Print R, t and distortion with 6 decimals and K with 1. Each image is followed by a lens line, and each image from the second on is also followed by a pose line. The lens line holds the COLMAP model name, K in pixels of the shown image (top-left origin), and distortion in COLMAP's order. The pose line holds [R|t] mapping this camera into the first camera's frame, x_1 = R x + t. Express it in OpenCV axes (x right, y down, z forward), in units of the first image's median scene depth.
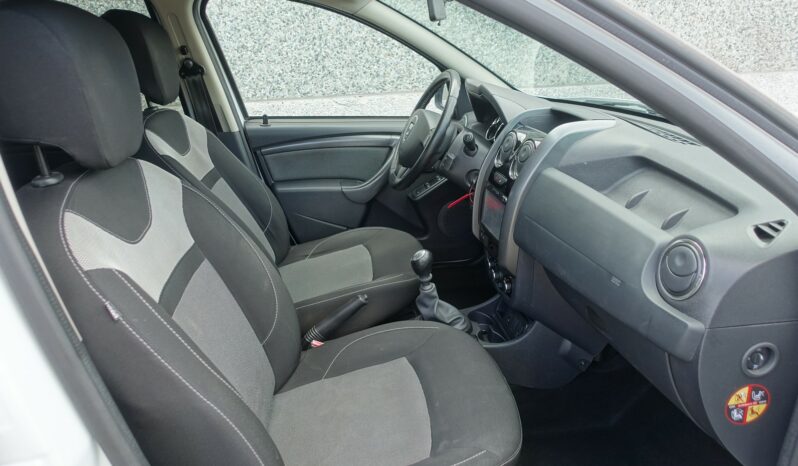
lens RADIAL K [[551.4, 0, 400.5], [0, 551.4, 234.5], [0, 0, 1]] dist [-0.015401, 0.004064]
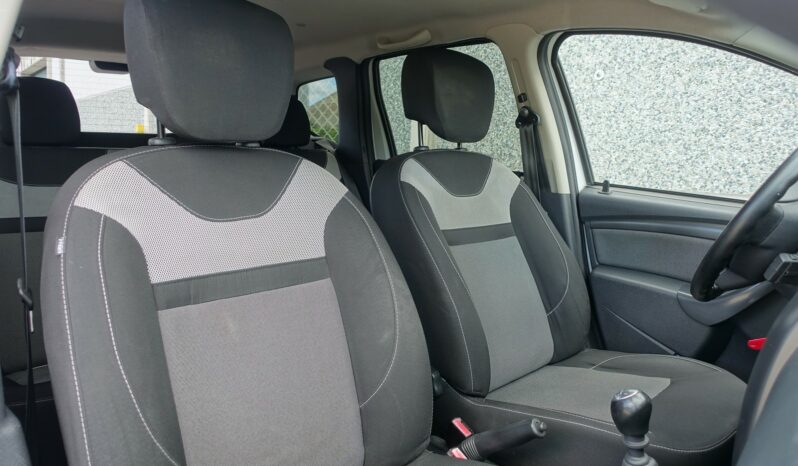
lens RADIAL K [[551.4, 0, 395.6], [0, 551.4, 234.8], [0, 0, 1]] dist [-0.015401, 0.004064]
pose [[0.578513, 0.173113, -0.797091, 0.139916], [-0.324533, 0.945391, -0.030219, -0.010991], [0.748332, 0.276164, 0.603103, 0.186072]]
